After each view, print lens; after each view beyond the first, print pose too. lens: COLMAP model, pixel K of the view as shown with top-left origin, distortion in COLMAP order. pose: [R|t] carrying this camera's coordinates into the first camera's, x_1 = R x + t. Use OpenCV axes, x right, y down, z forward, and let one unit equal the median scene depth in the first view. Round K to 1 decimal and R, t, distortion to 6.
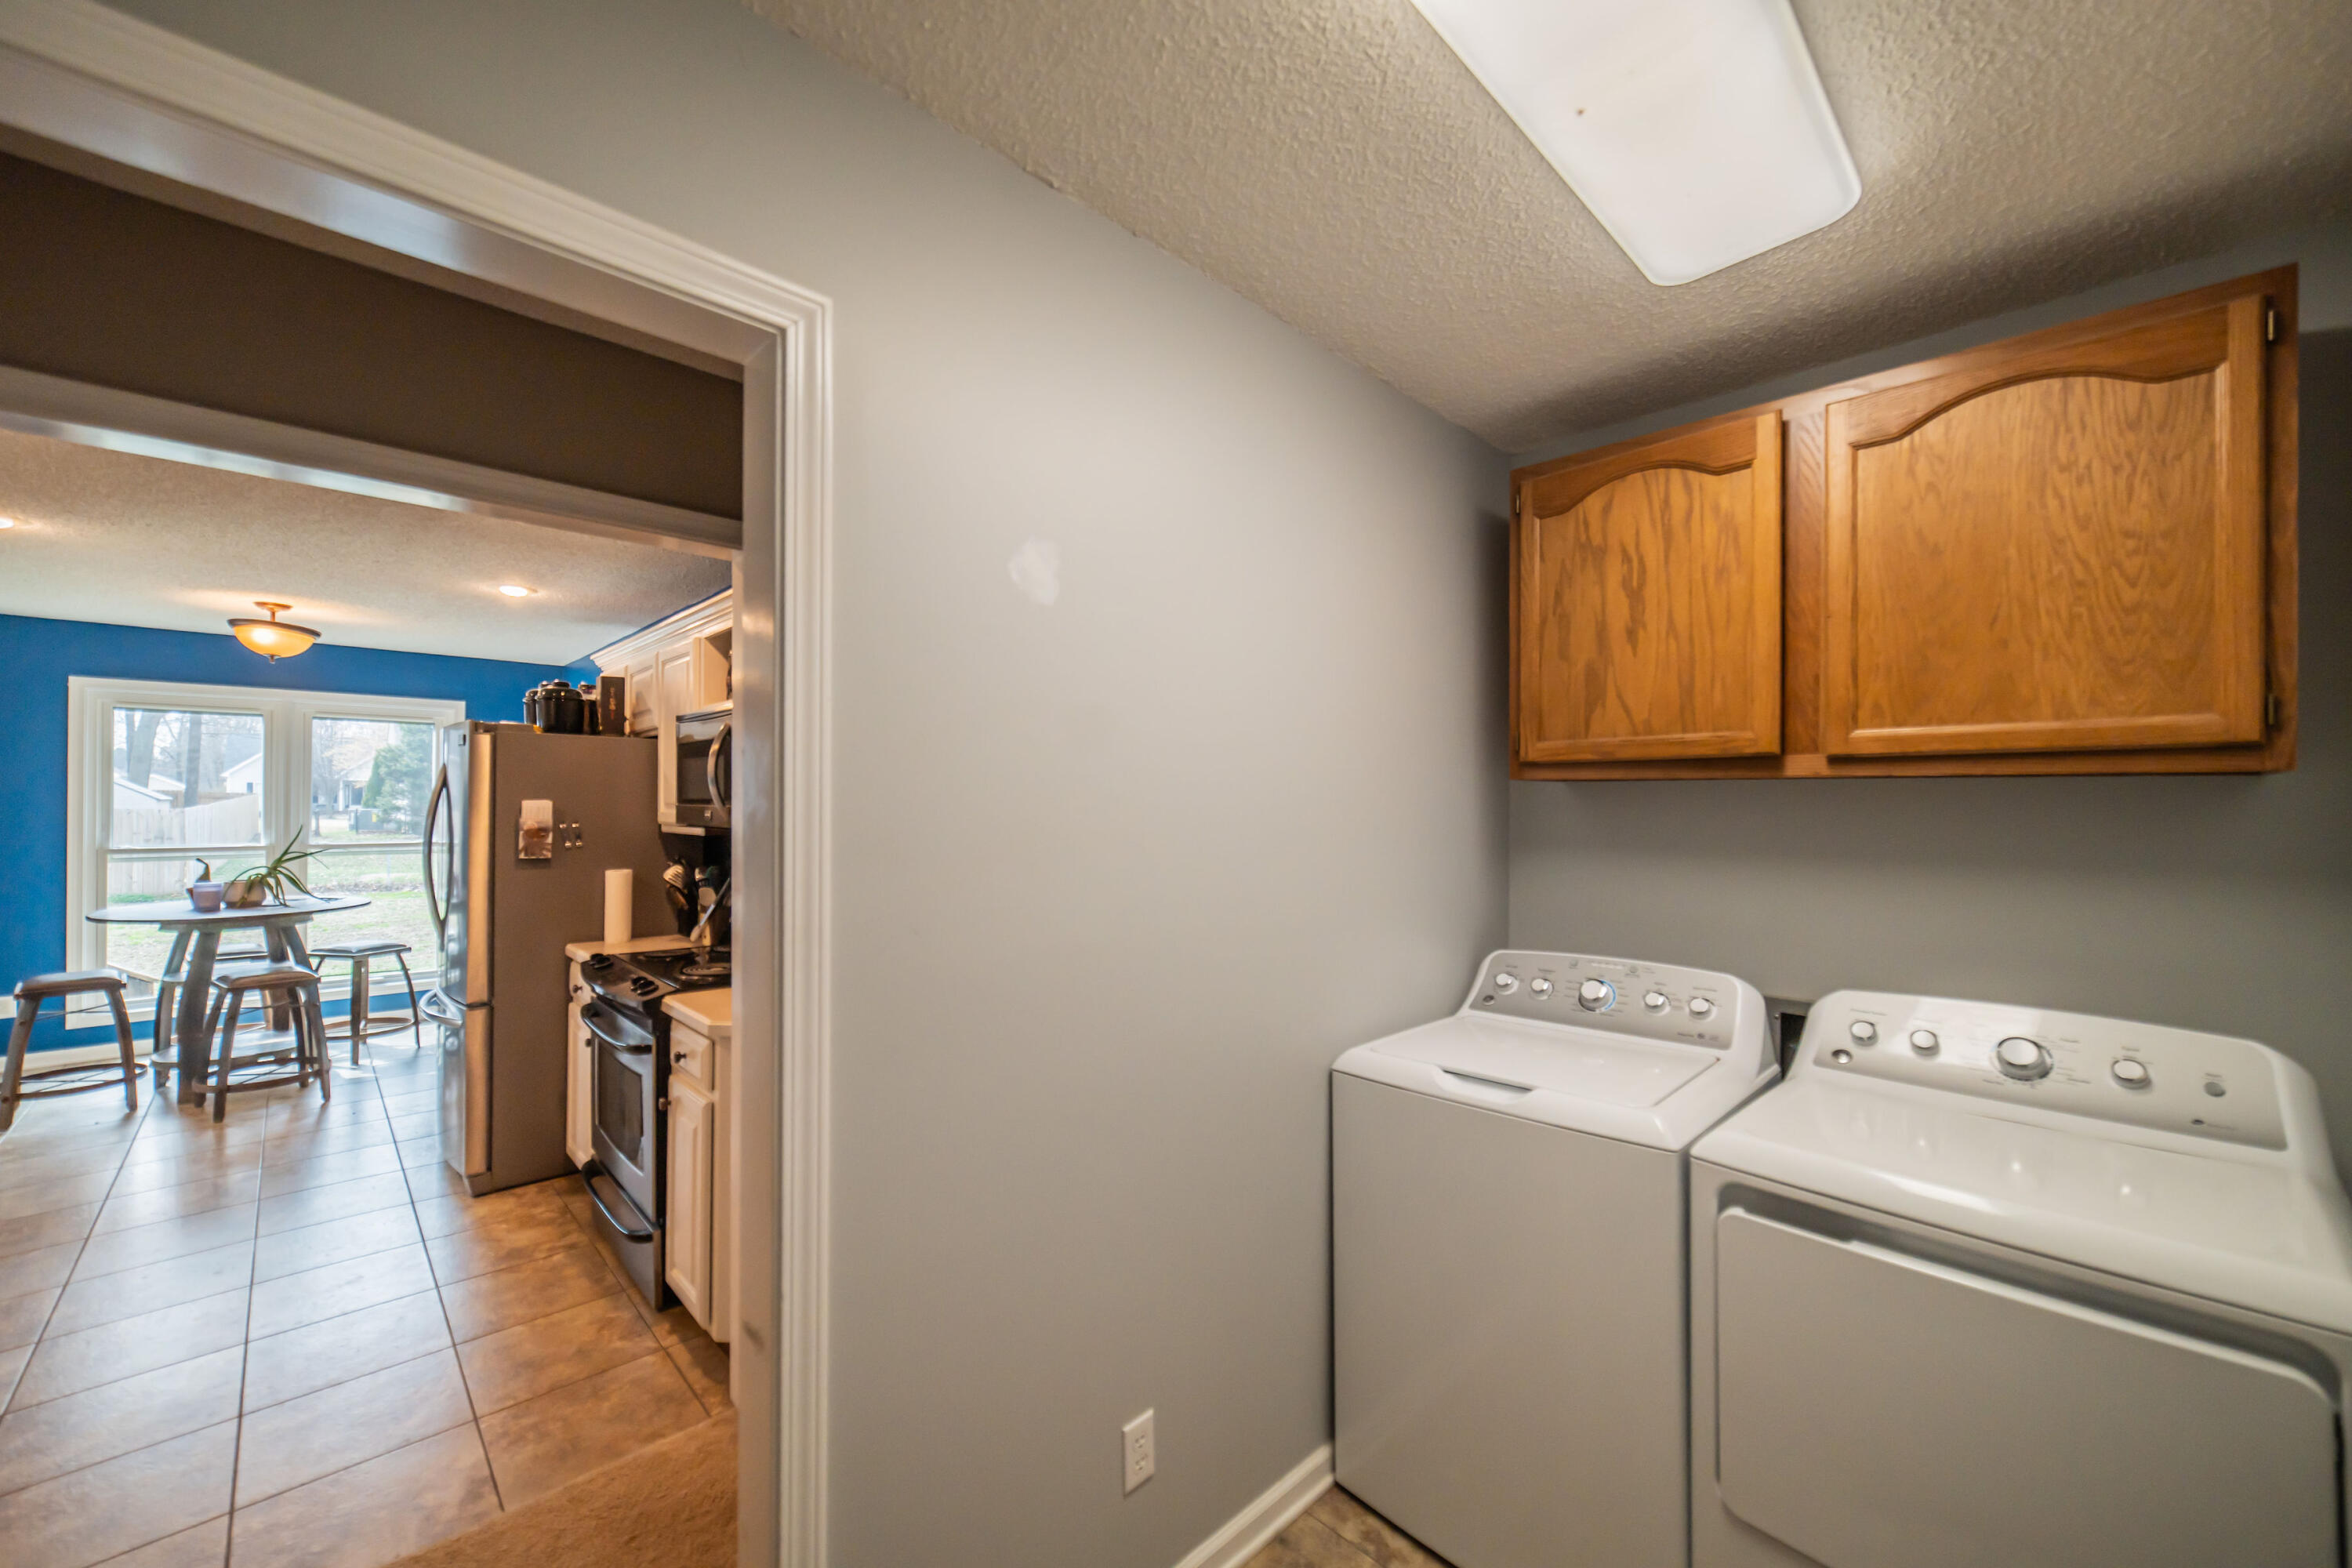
lens RADIAL K [[897.6, 0, 1182.3], [0, 897.6, 804.1], [0, 0, 1]] dist [0.010429, 0.000413]
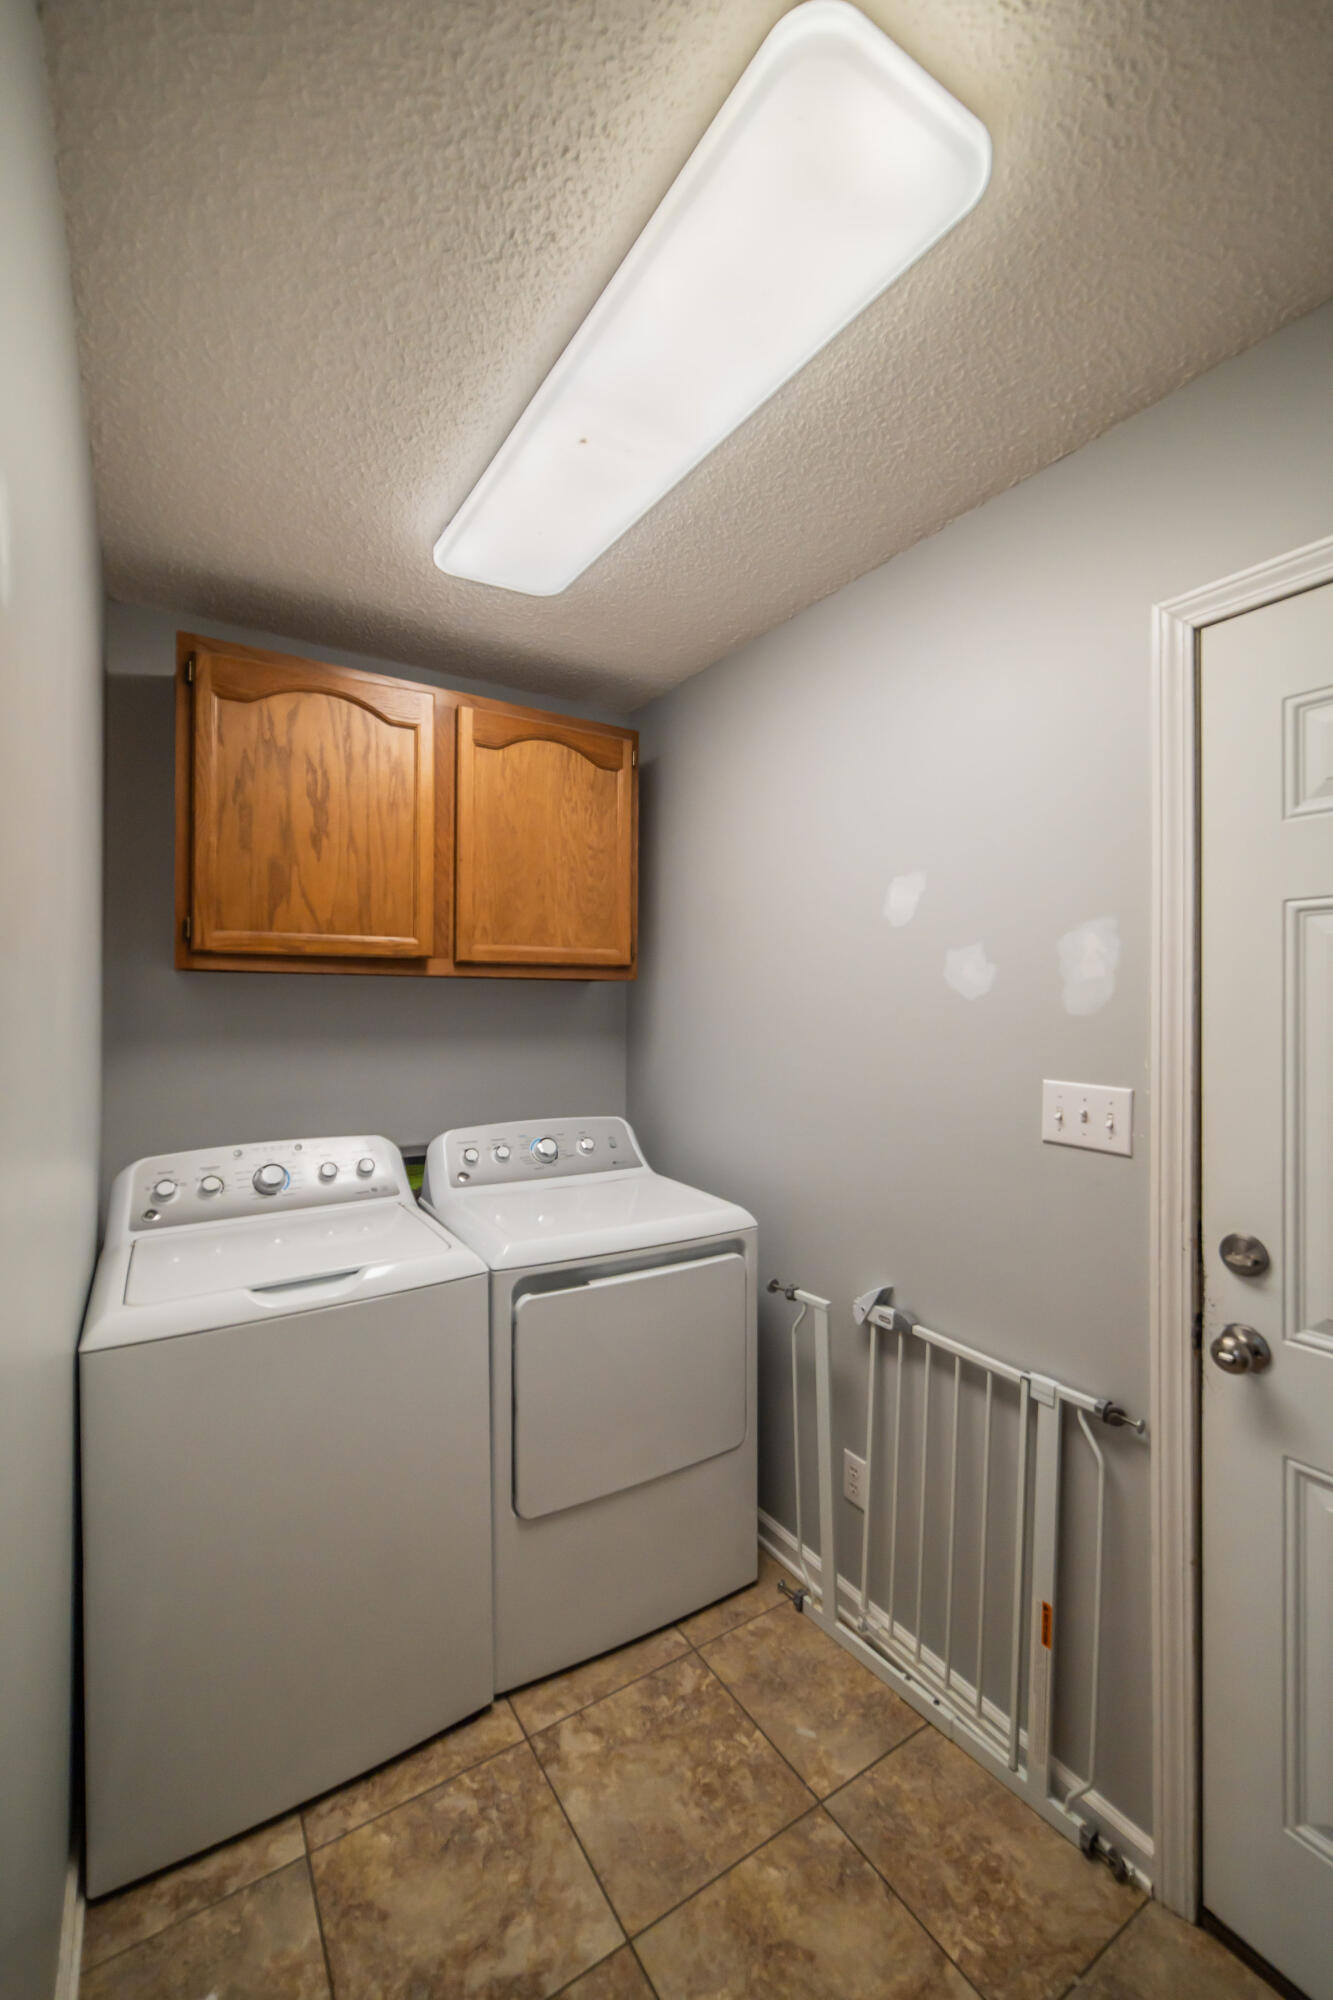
lens RADIAL K [[806.1, 0, 657.0], [0, 806.1, 1000.2], [0, 0, 1]] dist [0.007393, -0.000105]
pose [[0.226408, -0.002983, 0.974028, -0.369992], [-0.003126, 0.999988, 0.003789, 0.000417], [-0.974028, -0.003903, 0.226395, 0.383741]]
